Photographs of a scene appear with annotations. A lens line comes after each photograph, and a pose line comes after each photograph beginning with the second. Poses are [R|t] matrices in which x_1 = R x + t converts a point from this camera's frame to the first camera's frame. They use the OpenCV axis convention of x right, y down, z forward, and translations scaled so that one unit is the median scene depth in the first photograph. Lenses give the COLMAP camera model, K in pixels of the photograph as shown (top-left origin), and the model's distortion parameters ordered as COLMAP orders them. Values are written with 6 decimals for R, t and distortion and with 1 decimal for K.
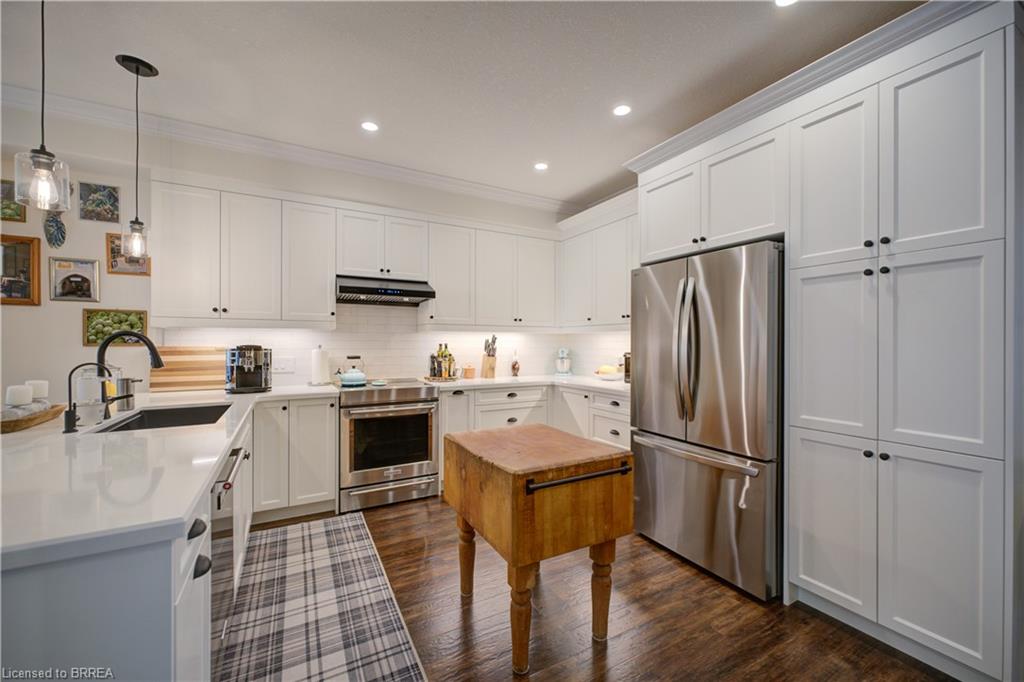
lens RADIAL K [[409.0, 0, 520.2], [0, 409.0, 341.1], [0, 0, 1]] dist [-0.000897, 0.000129]
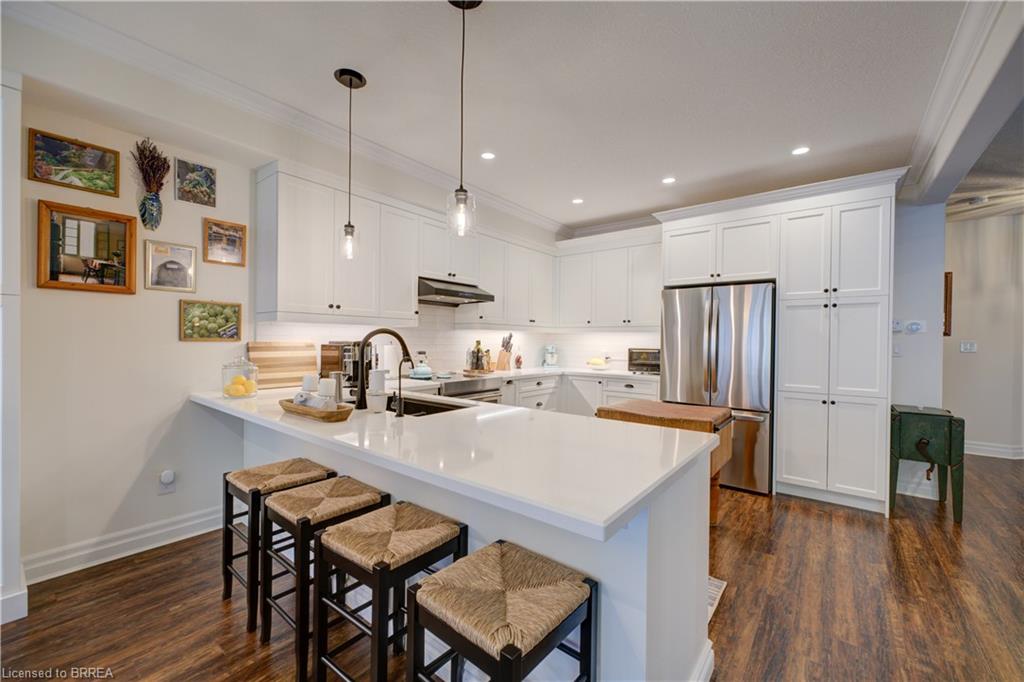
lens RADIAL K [[409.0, 0, 516.9], [0, 409.0, 340.6], [0, 0, 1]] dist [-0.000897, 0.000129]
pose [[0.923462, 0.007743, 0.383613, -0.701604], [-0.011143, 0.999916, 0.006640, -0.002641], [-0.383529, -0.010406, 0.923470, -0.115832]]
